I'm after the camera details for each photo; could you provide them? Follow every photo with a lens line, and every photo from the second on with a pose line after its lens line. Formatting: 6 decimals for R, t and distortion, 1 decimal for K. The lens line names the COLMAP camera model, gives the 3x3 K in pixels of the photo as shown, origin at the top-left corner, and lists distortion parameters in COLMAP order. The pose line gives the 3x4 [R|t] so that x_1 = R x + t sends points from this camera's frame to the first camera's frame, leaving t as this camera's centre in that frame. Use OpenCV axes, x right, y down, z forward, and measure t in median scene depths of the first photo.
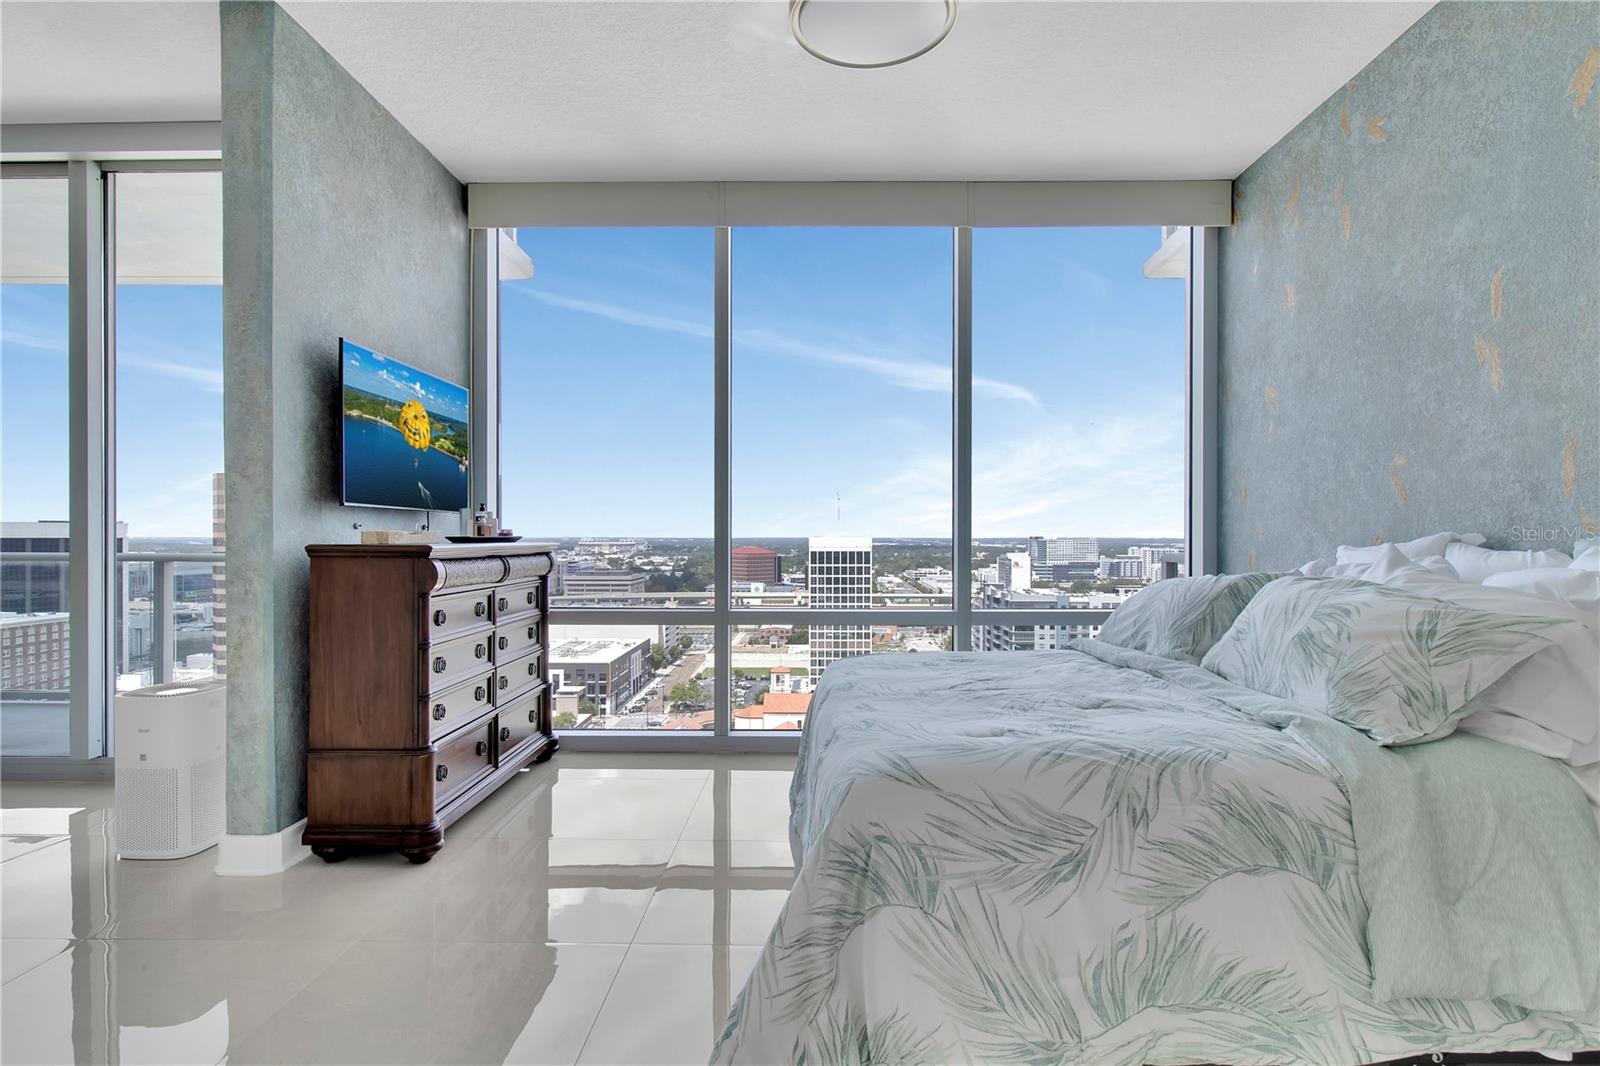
lens RADIAL K [[768.5, 0, 809.6], [0, 768.5, 536.7], [0, 0, 1]] dist [0.001738, 0.000195]
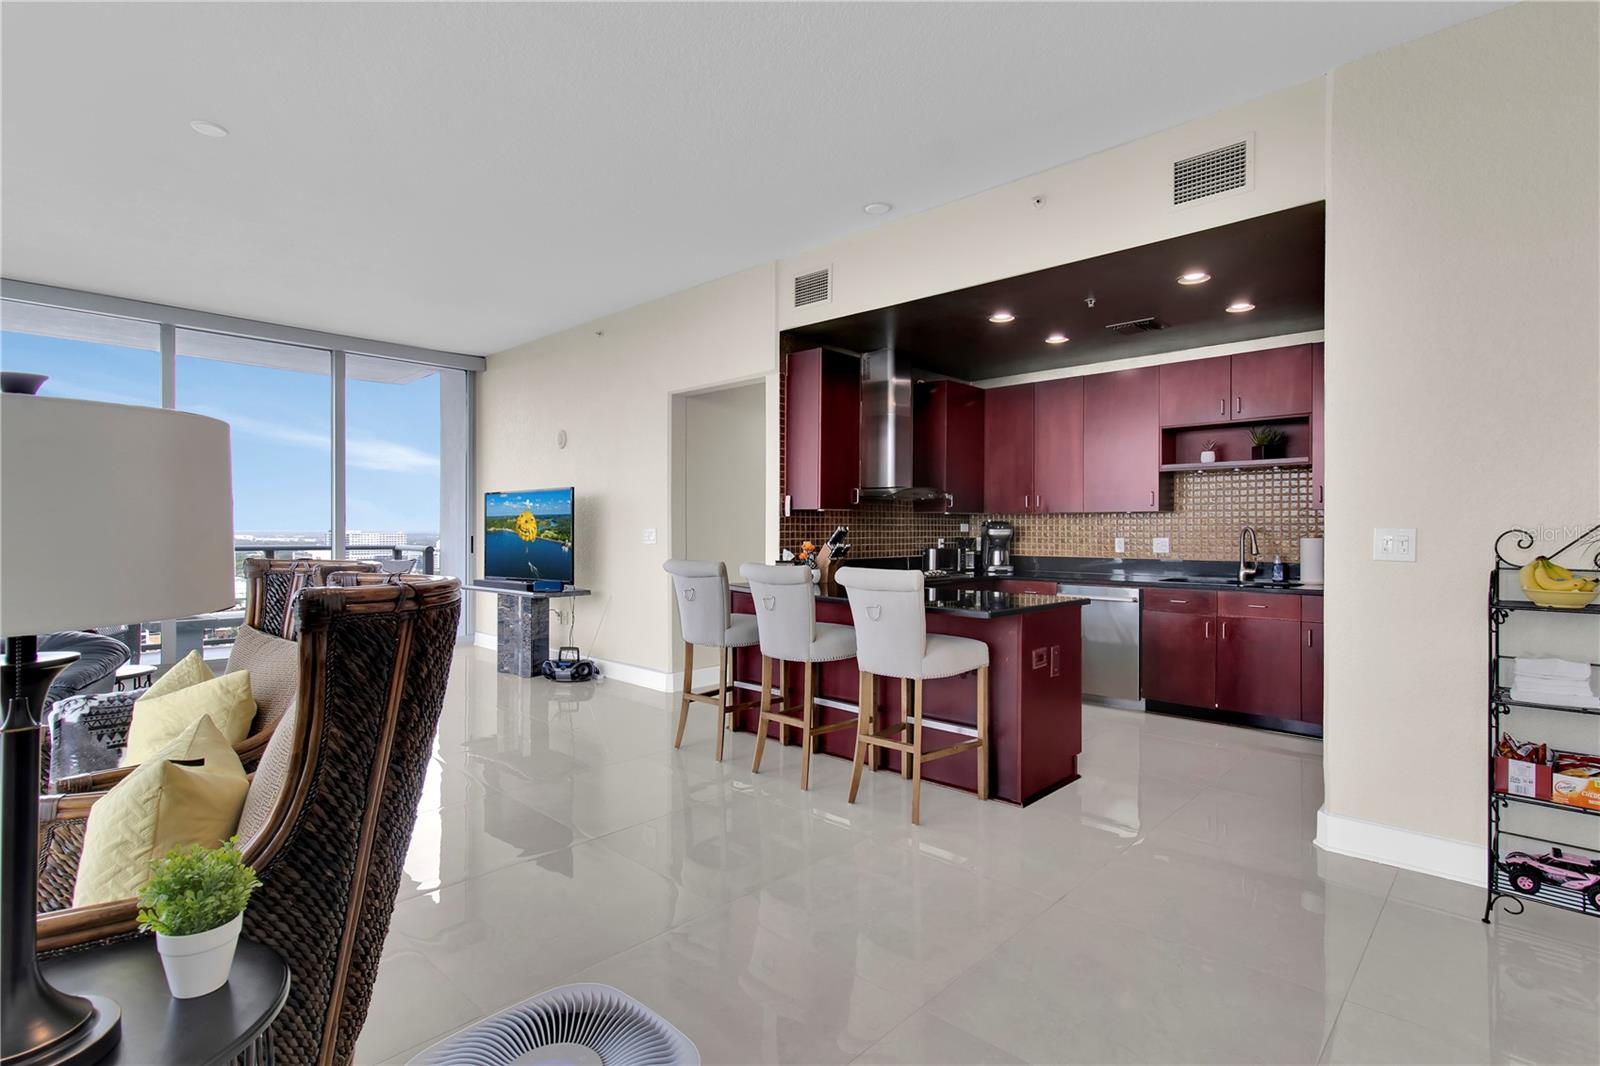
lens RADIAL K [[787.6, 0, 794.3], [0, 787.6, 529.9], [0, 0, 1]] dist [0.001799, 0.000162]
pose [[-0.653980, -0.004513, -0.756499, 0.370729], [-0.007890, 0.999969, 0.000856, -0.146496], [0.756471, 0.006528, -0.653995, 2.537682]]
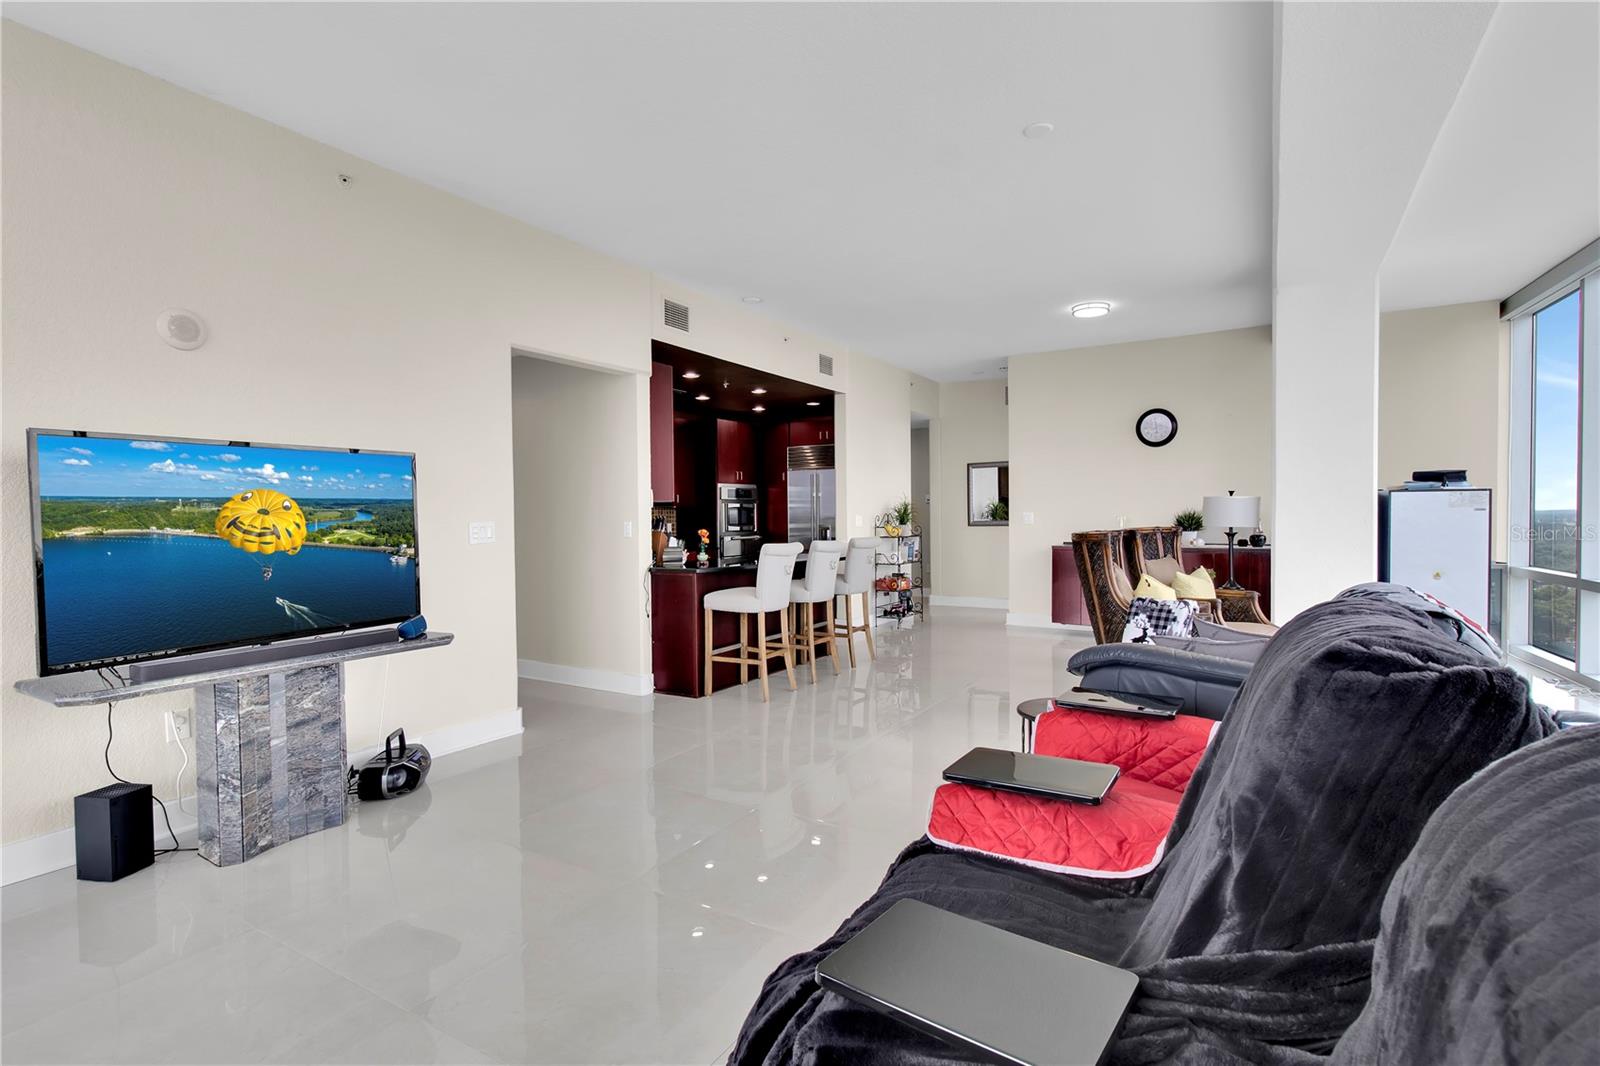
lens RADIAL K [[768.5, 0, 809.6], [0, 768.5, 536.7], [0, 0, 1]] dist [0.001738, 0.000195]
pose [[0.886724, -0.000239, -0.462299, 0.302085], [0.012308, 0.999658, 0.023090, -0.144522], [0.462135, -0.026164, 0.886423, 0.594803]]
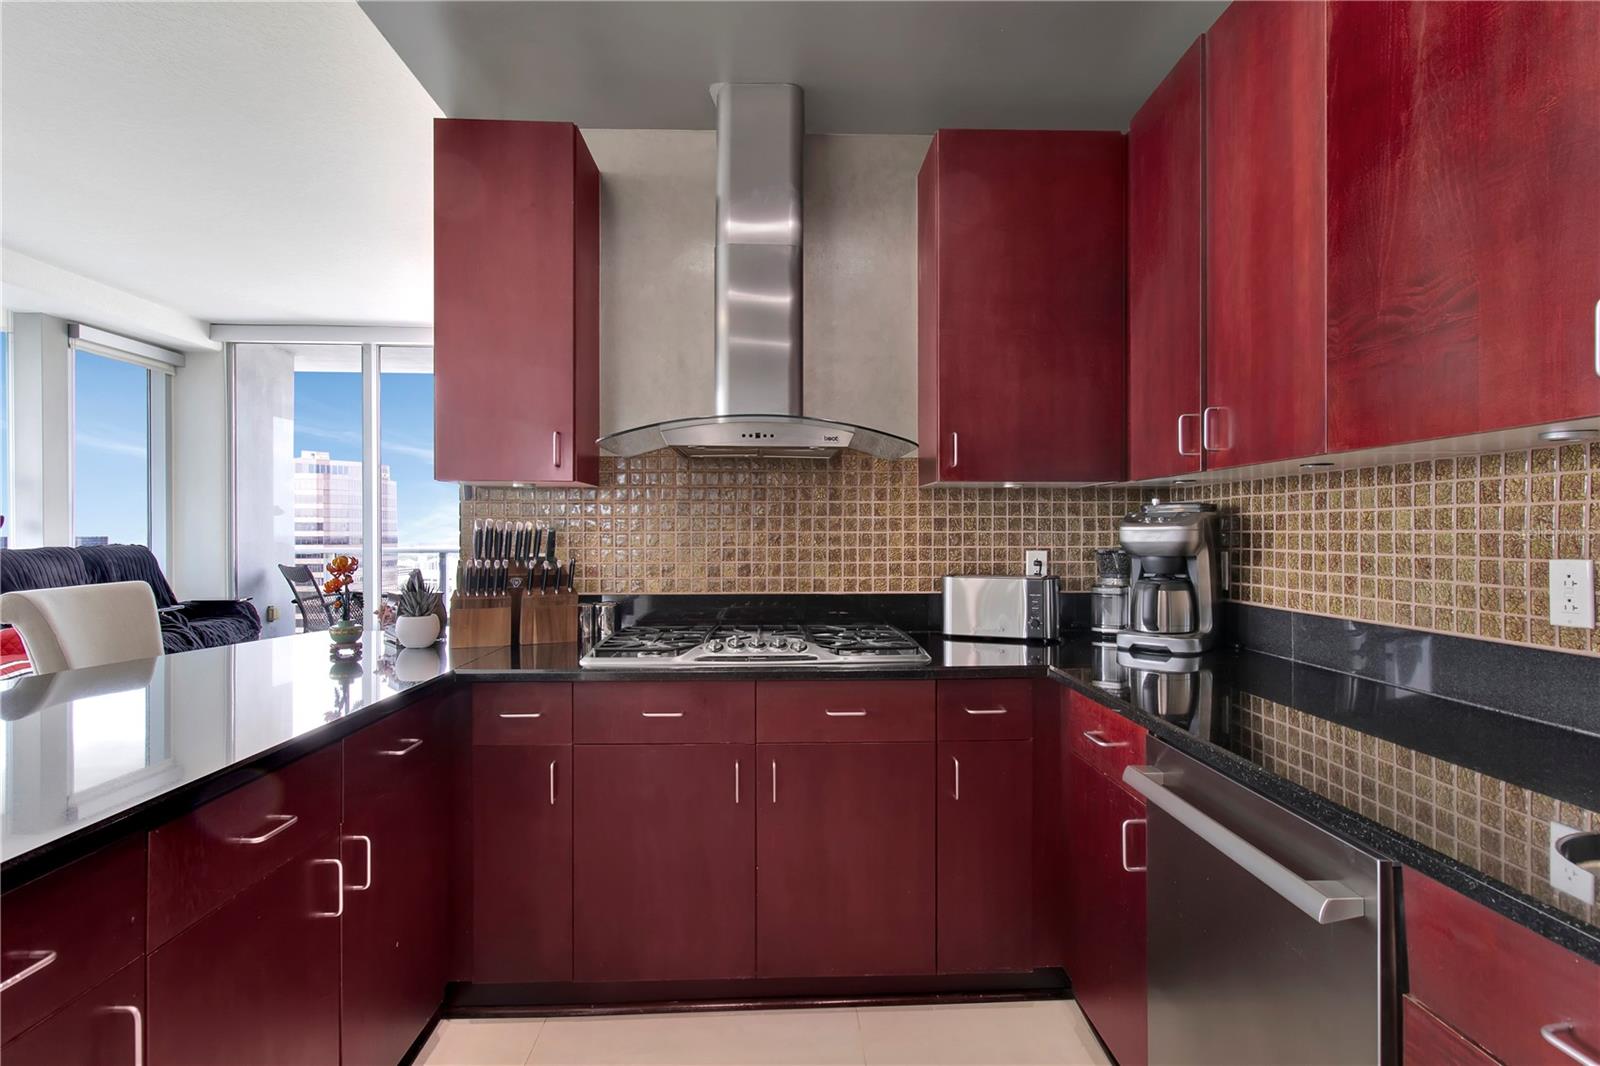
lens RADIAL K [[768.5, 0, 809.6], [0, 768.5, 536.7], [0, 0, 1]] dist [0.001738, 0.000195]
pose [[-0.995057, -0.002473, -0.099275, -0.796285], [-0.003314, 0.999960, 0.008310, -0.145986], [0.099251, 0.008598, -0.995025, 2.316019]]
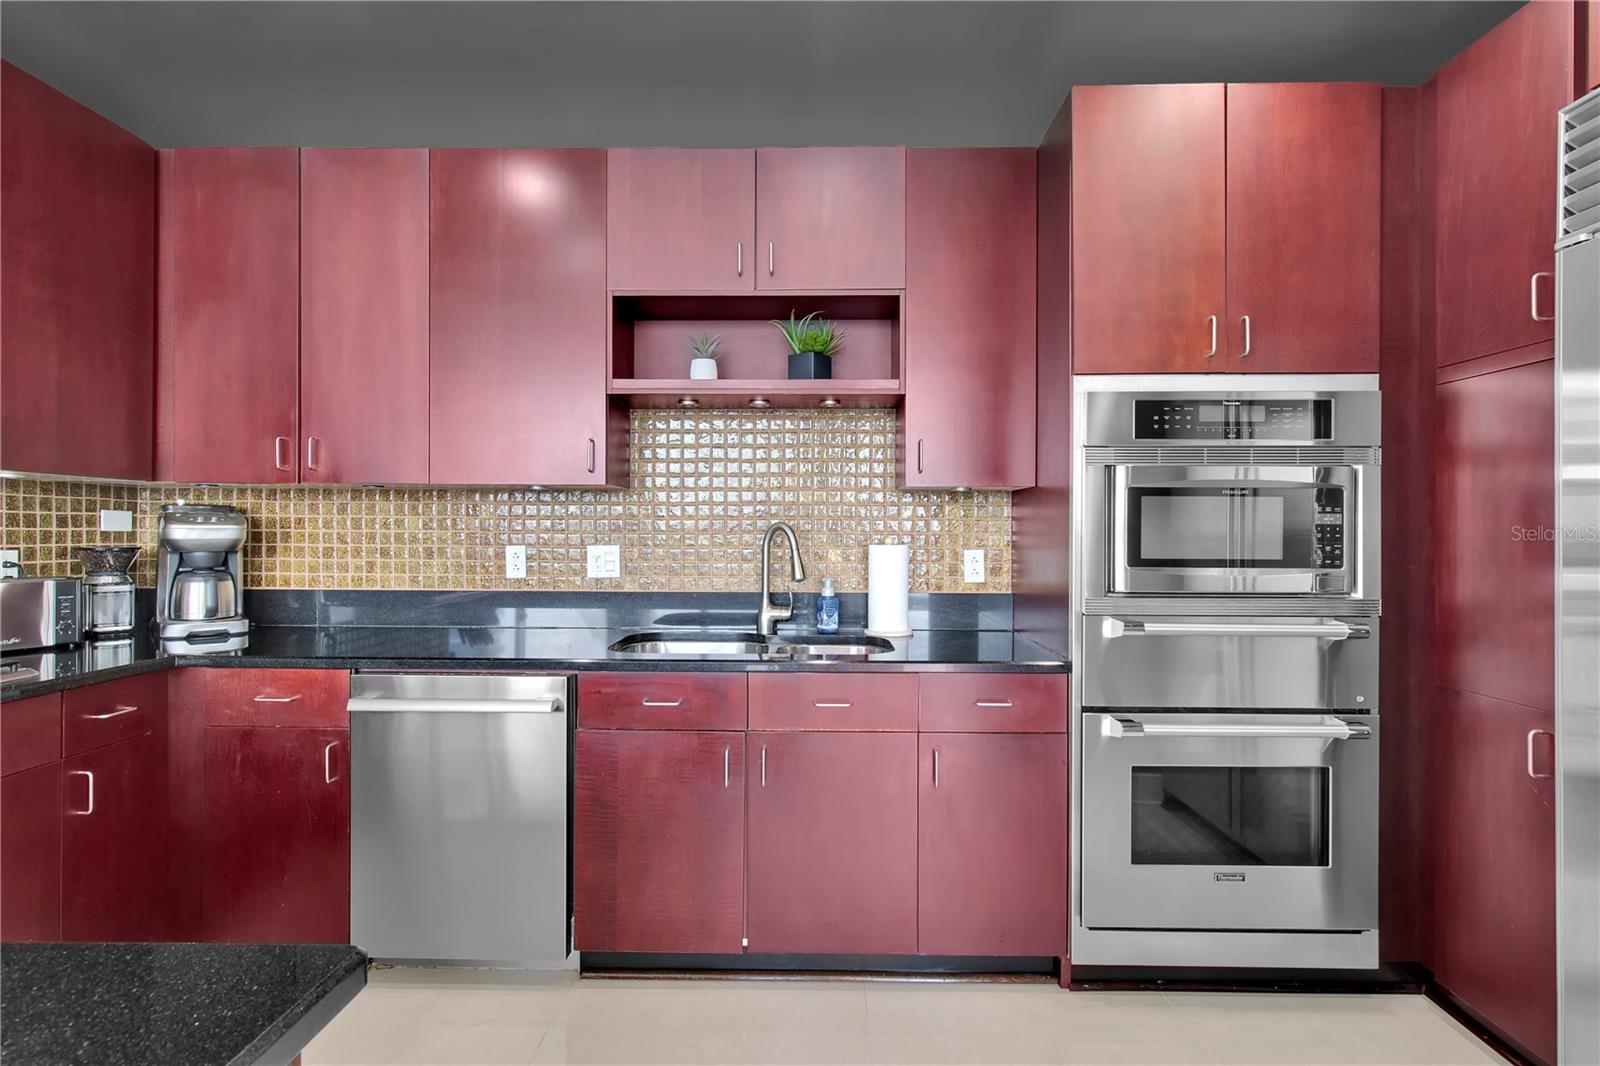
lens RADIAL K [[804.7, 0, 815.2], [0, 804.7, 534.9], [0, 0, 1]] dist [0.003240, 0.000549]
pose [[0.042359, -0.000226, -0.999102, -0.449631], [-0.009641, 0.999953, -0.000635, -0.146182], [0.999056, 0.009659, 0.042355, 2.258924]]
